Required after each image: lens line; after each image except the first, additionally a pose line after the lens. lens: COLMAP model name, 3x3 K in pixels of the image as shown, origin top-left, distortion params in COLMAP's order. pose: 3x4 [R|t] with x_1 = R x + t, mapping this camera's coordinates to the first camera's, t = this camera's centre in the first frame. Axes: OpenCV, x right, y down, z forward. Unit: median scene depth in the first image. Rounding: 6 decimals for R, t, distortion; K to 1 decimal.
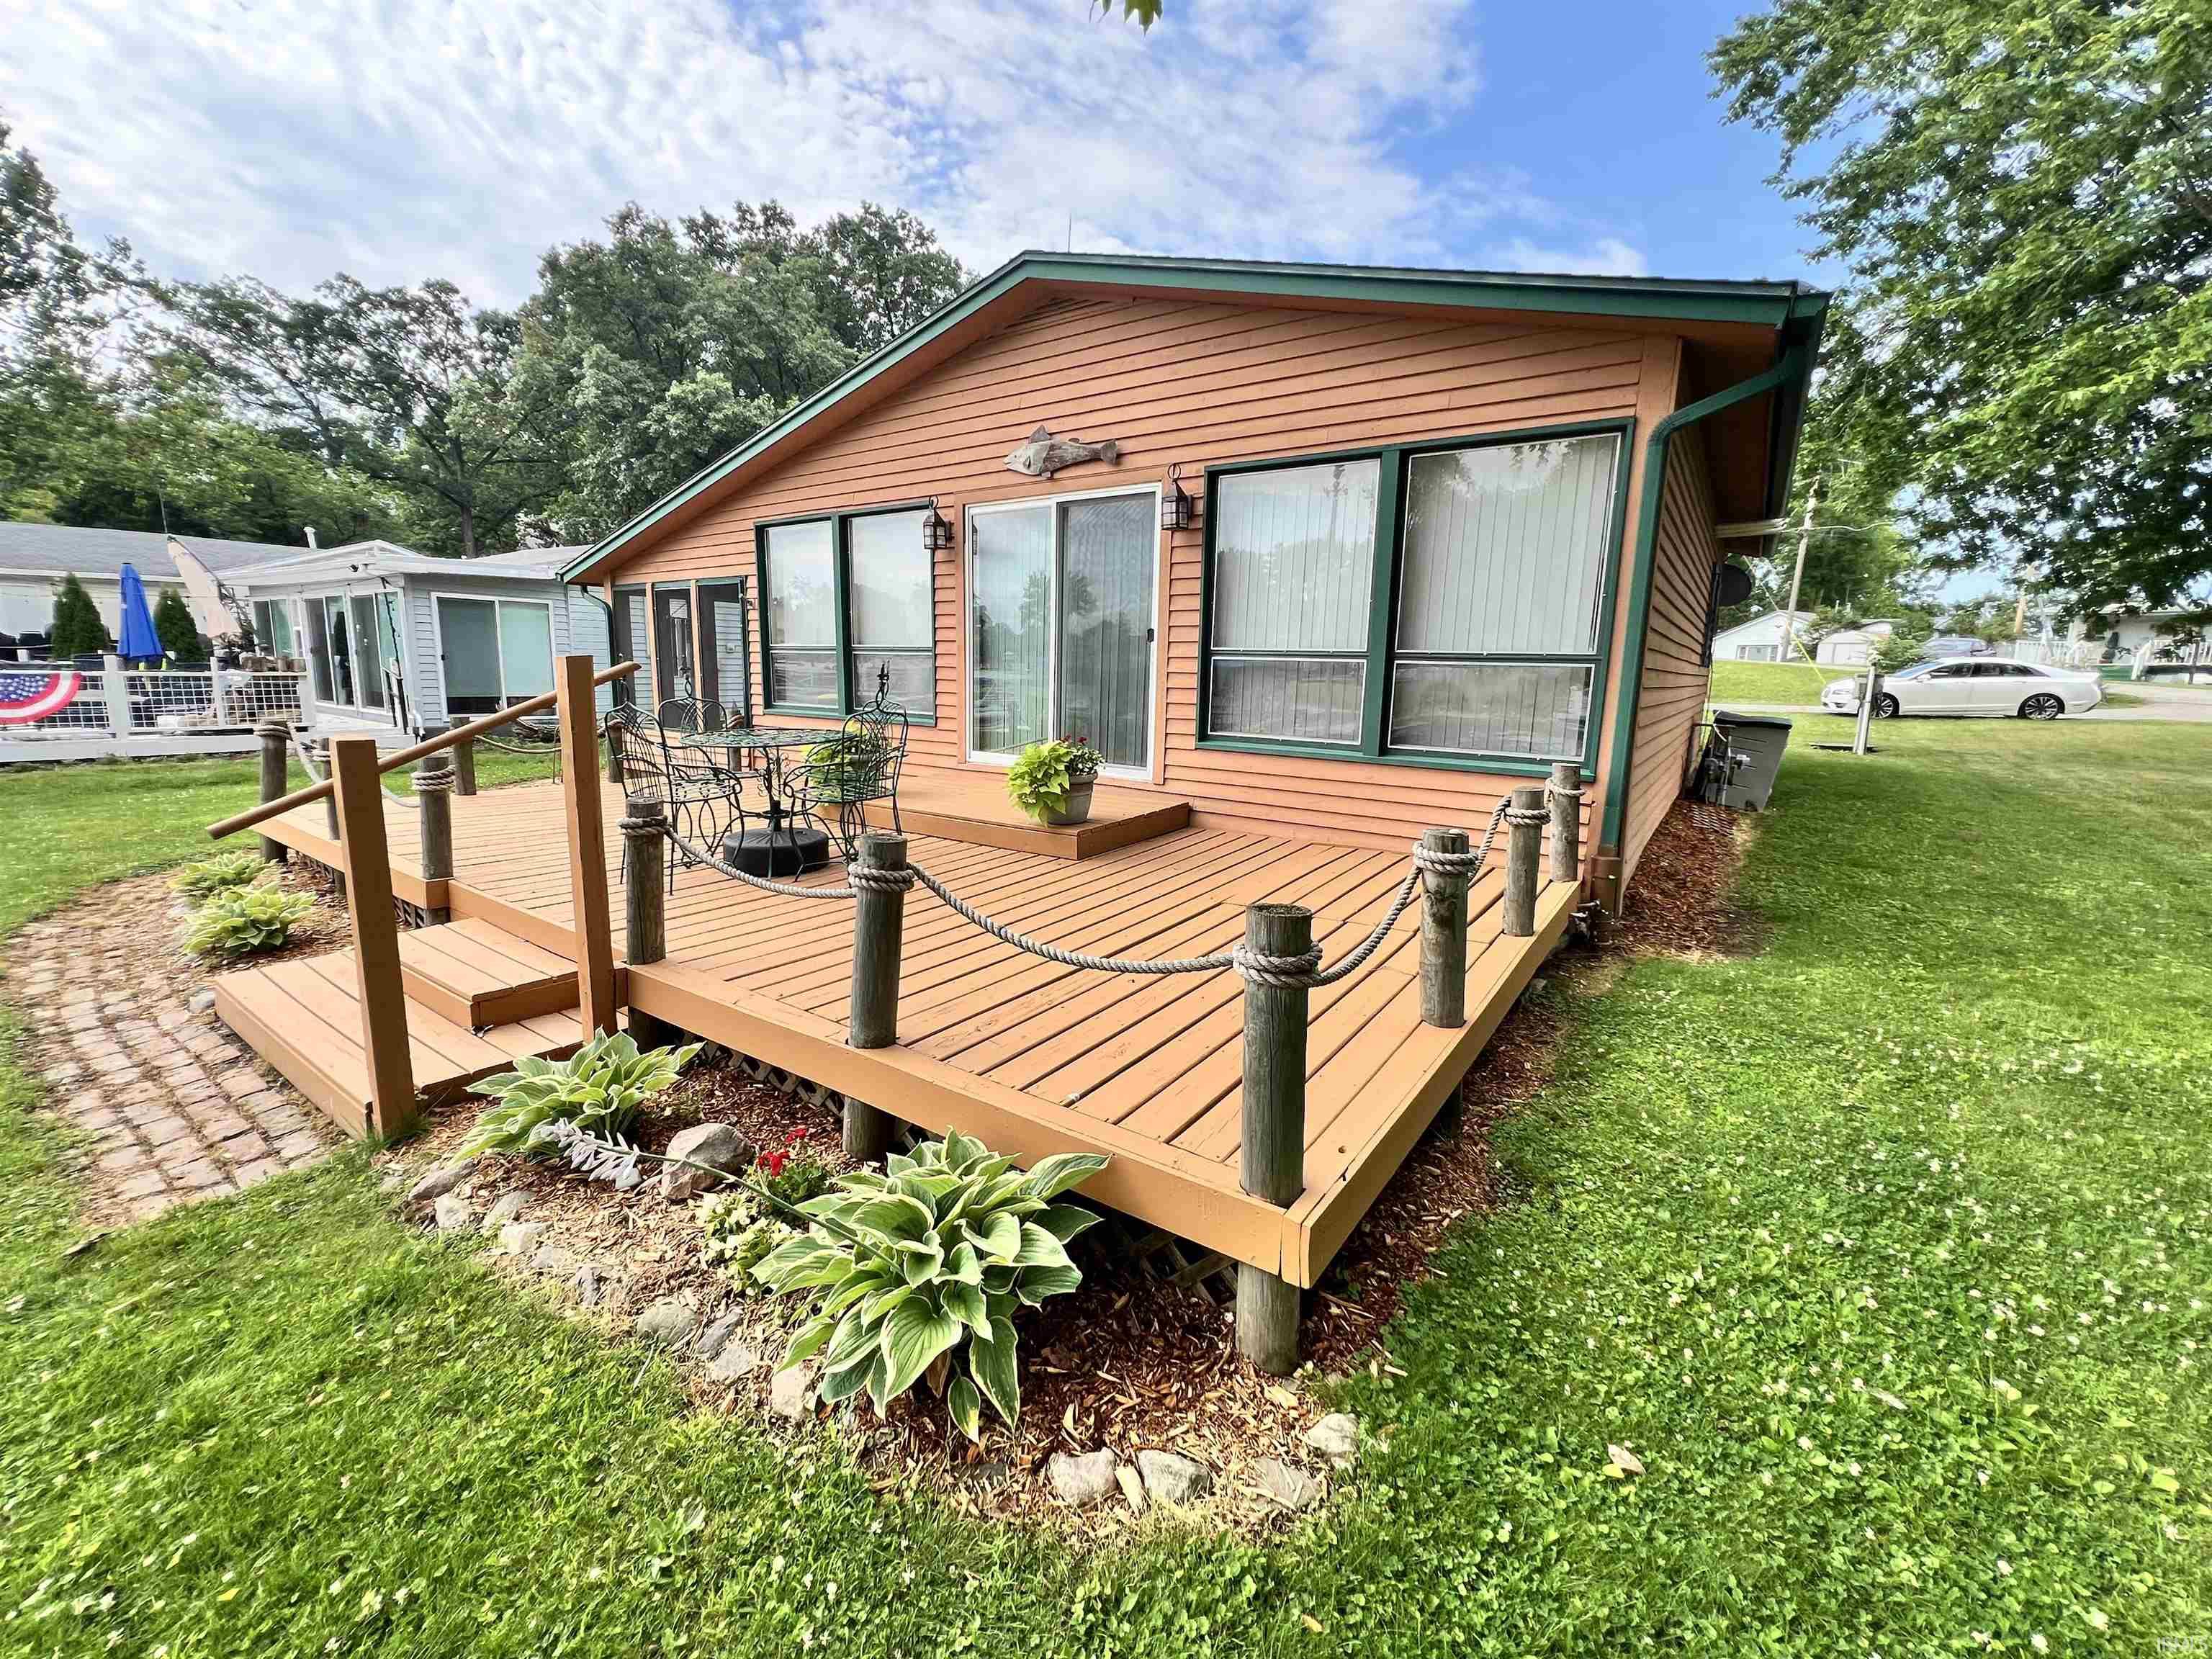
lens RADIAL K [[893.1, 0, 1105.8], [0, 893.1, 815.2], [0, 0, 1]] dist [0.020103, 0.000186]
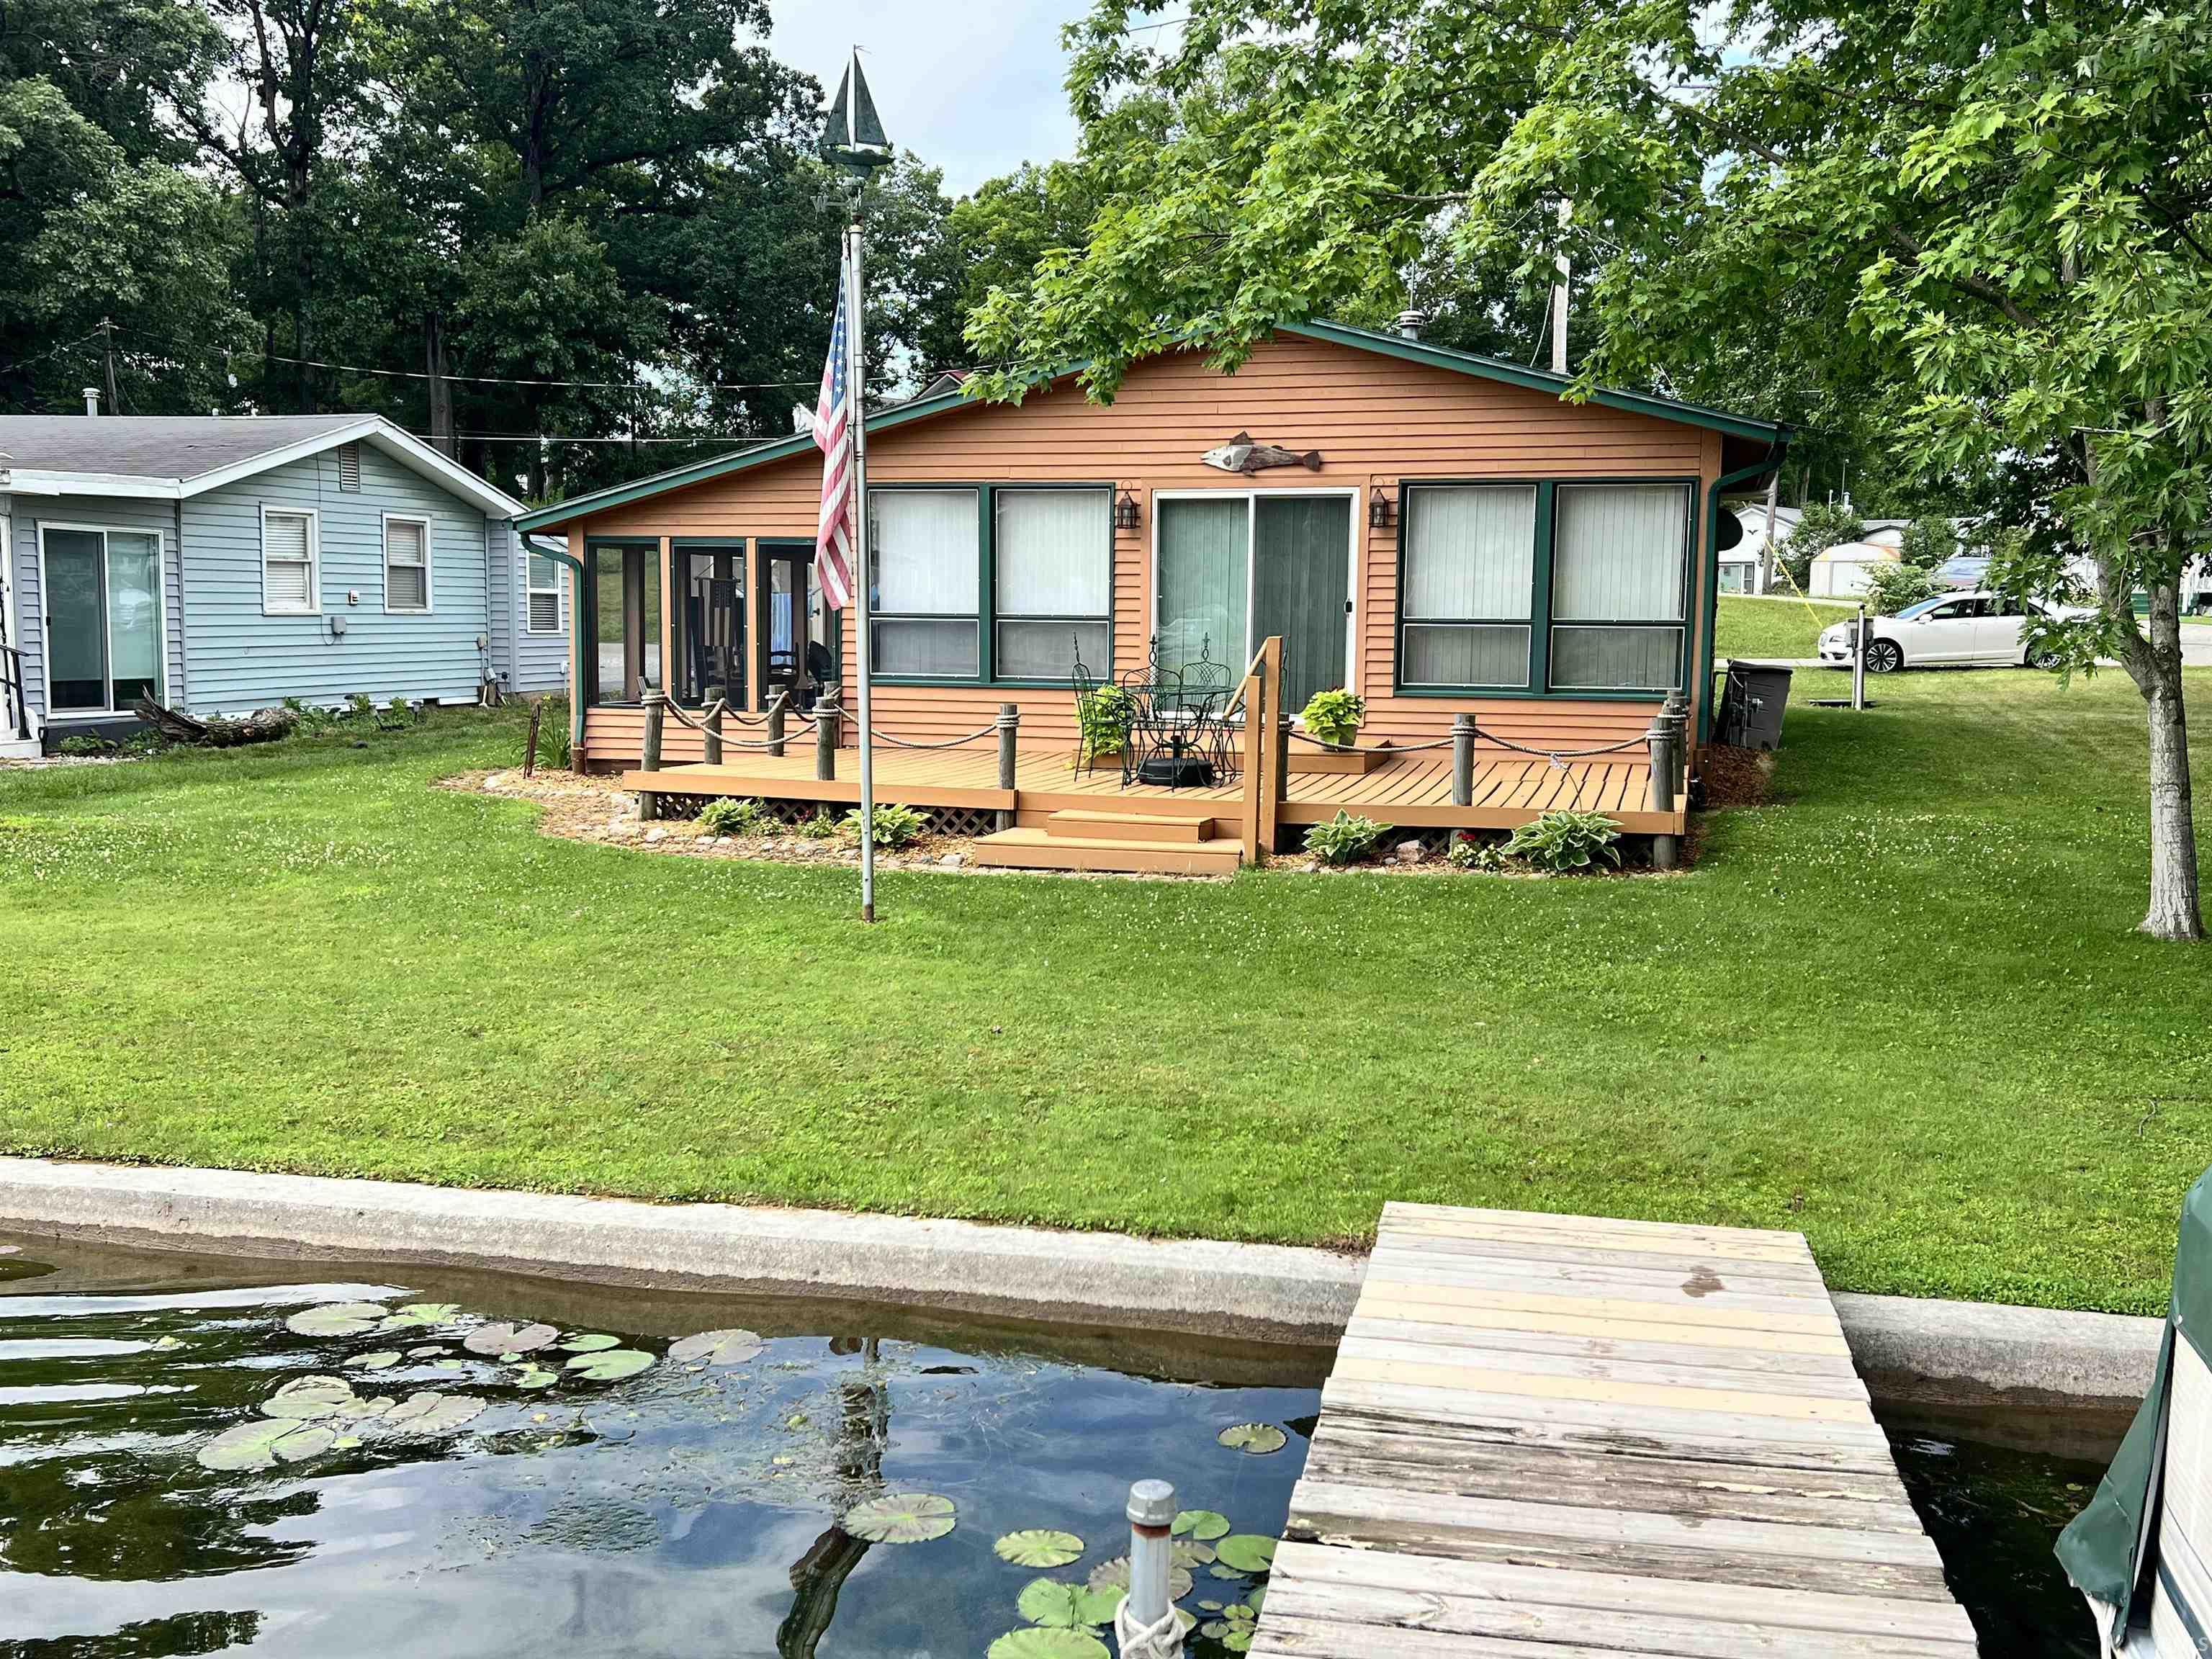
lens RADIAL K [[2032.0, 0, 1106.0], [0, 2032.0, 829.5], [0, 0, 1]] dist [0.134746, -0.005408]
pose [[0.945081, -0.047418, 0.323377, -0.875323], [0.064457, 0.997029, -0.042182, 0.148300], [-0.320416, 0.060709, 0.945330, -1.125985]]
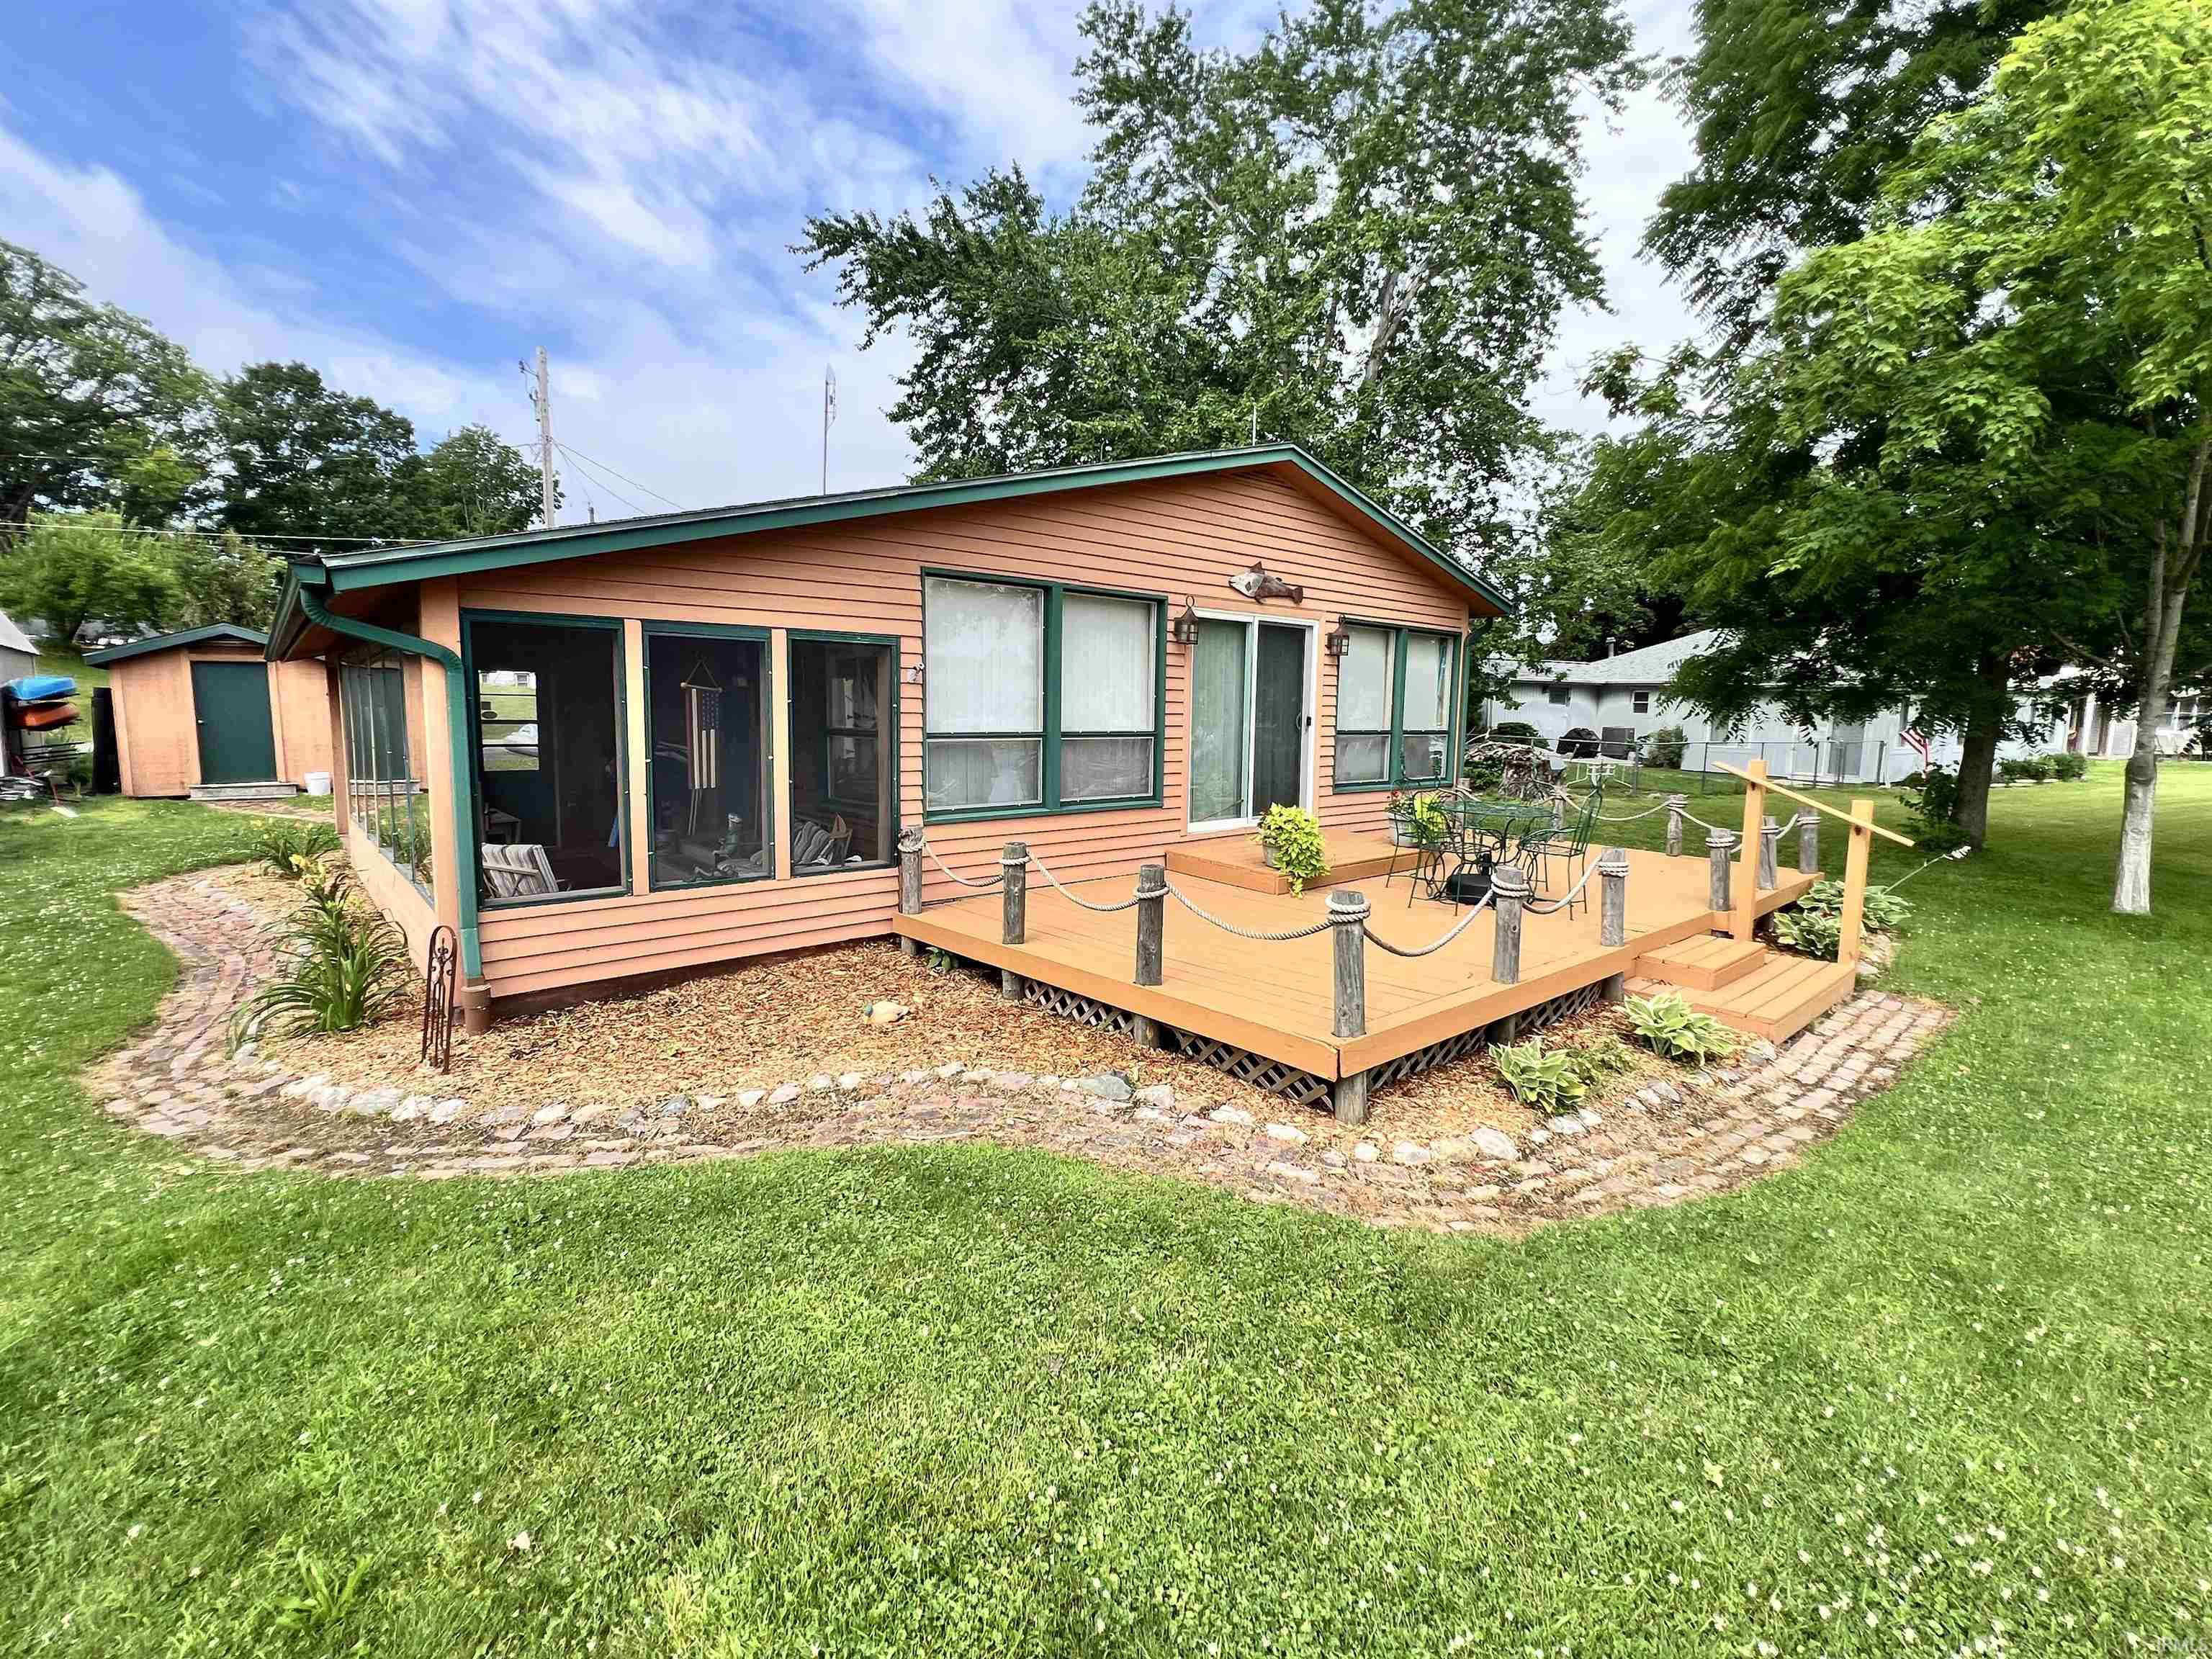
lens RADIAL K [[1012.2, 0, 1098.5], [0, 1012.2, 828.7], [0, 0, 1]] dist [-0.003703, 0.000313]
pose [[0.224907, -0.137503, 0.964629, -1.206273], [0.147671, 0.983367, 0.105744, -0.187085], [-0.963125, 0.118665, 0.241471, 0.701115]]
